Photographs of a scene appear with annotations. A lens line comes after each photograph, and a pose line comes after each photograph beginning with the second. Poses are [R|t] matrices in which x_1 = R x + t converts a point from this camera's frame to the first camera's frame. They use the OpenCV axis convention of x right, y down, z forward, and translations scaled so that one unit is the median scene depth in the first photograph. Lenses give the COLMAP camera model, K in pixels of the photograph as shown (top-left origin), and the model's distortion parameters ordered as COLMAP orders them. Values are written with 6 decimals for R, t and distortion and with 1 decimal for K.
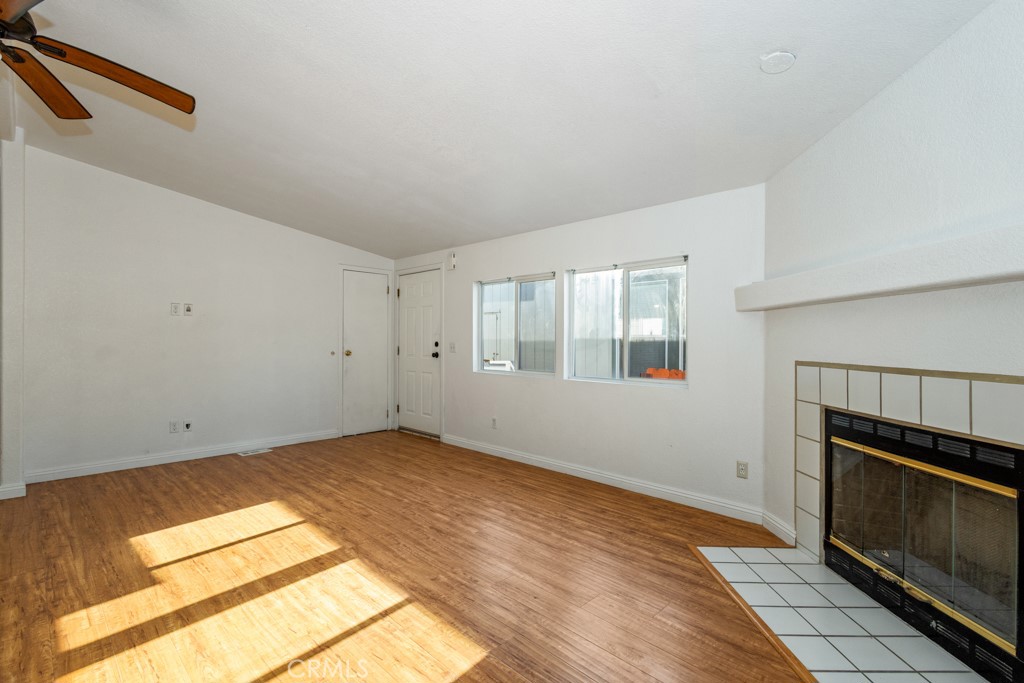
lens RADIAL K [[463.9, 0, 512.0], [0, 463.9, 341.5], [0, 0, 1]] dist [0.004276, -0.000131]
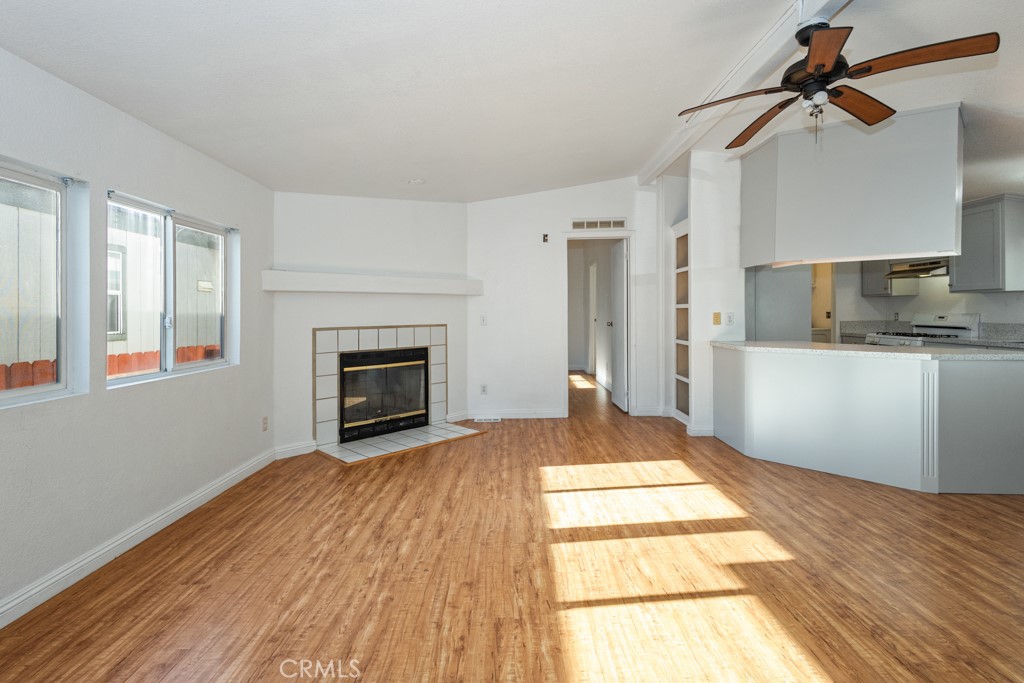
lens RADIAL K [[482.8, 0, 508.9], [0, 482.8, 315.1], [0, 0, 1]] dist [0.004725, 0.000199]
pose [[-0.693790, -0.001574, 0.720175, -1.046419], [0.006518, 0.999943, 0.008465, -0.009741], [-0.720147, 0.010567, -0.693741, 1.776250]]
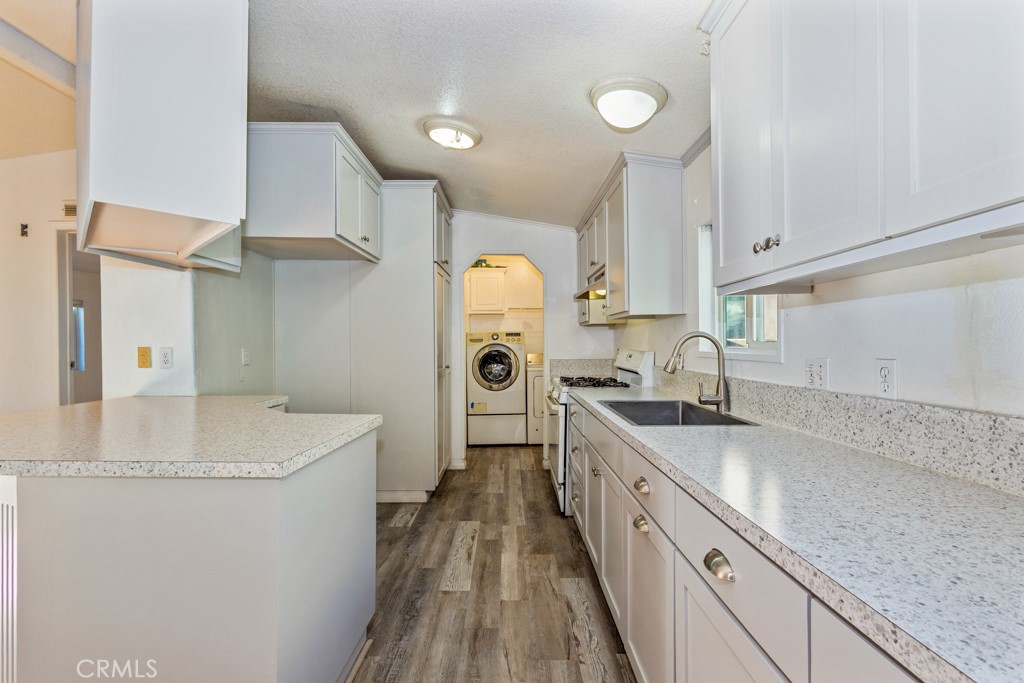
lens RADIAL K [[481.0, 0, 512.0], [0, 481.0, 341.5], [0, 0, 1]] dist [0.013462, -0.000882]
pose [[-0.704391, 0.000776, 0.709812, -1.619285], [-0.000628, 0.999998, -0.001716, -0.009865], [-0.709812, -0.001654, -0.704389, 0.112780]]
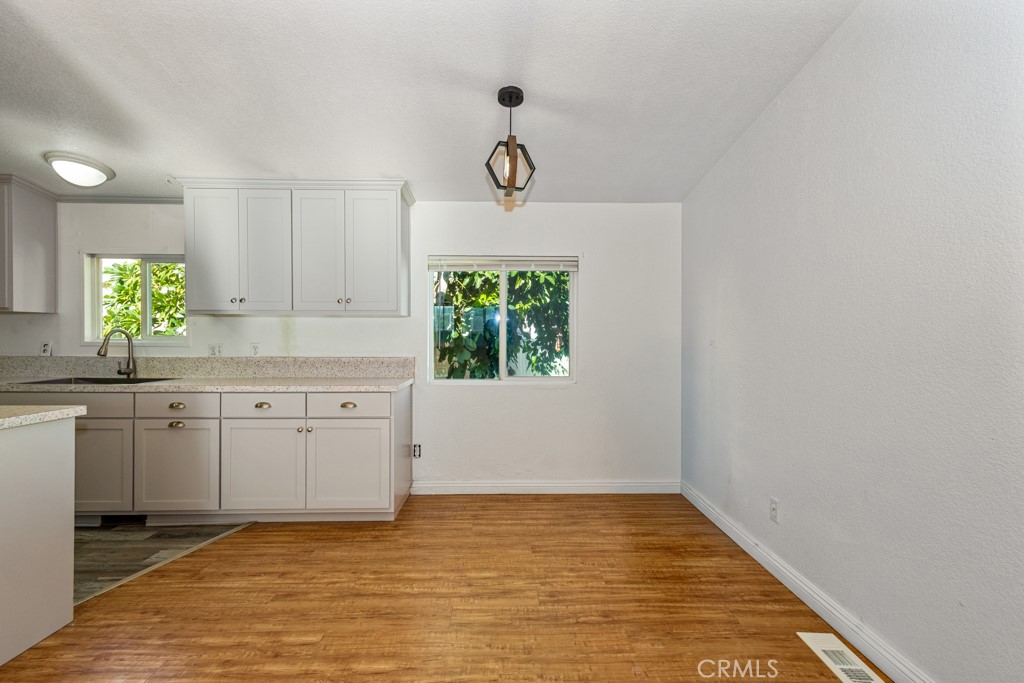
lens RADIAL K [[470.5, 0, 513.2], [0, 470.5, 339.6], [0, 0, 1]] dist [0.012984, -0.004406]
pose [[-0.697614, -0.007249, -0.716437, -1.050712], [-0.010790, 0.999942, 0.000390, -0.011775], [0.716393, 0.008002, -0.697651, 1.016915]]
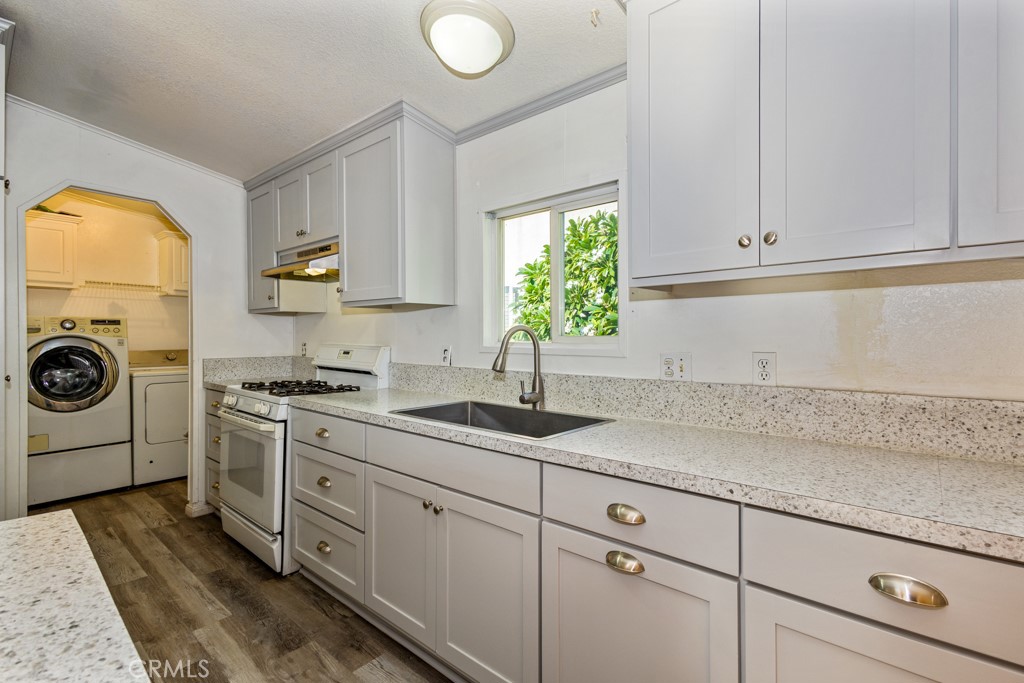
lens RADIAL K [[472.4, 0, 513.4], [0, 472.4, 334.2], [0, 0, 1]] dist [0.008286, 0.000238]
pose [[-0.998114, -0.007766, -0.060892, -1.174240], [-0.007337, 0.999947, -0.007260, -0.008483], [0.060945, -0.006799, -0.998118, 0.042831]]
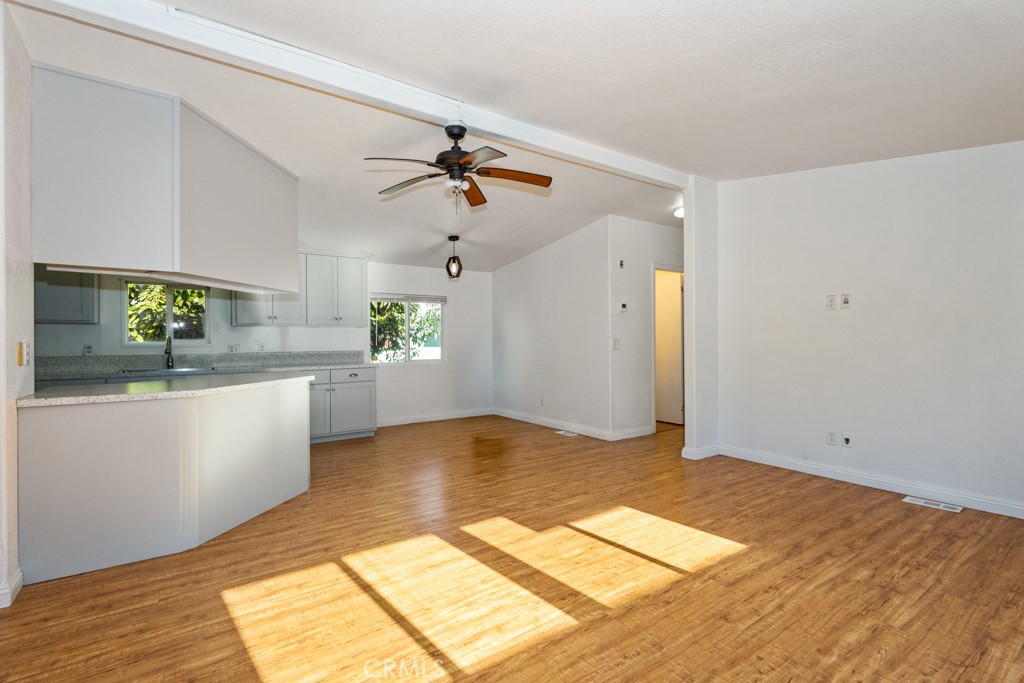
lens RADIAL K [[470.5, 0, 513.2], [0, 470.5, 339.6], [0, 0, 1]] dist [0.012984, -0.004406]
pose [[-0.184601, -0.003781, -0.982806, 0.454407], [0.003671, 0.999983, -0.004537, 0.003624], [0.982807, -0.004445, -0.184584, 1.045333]]
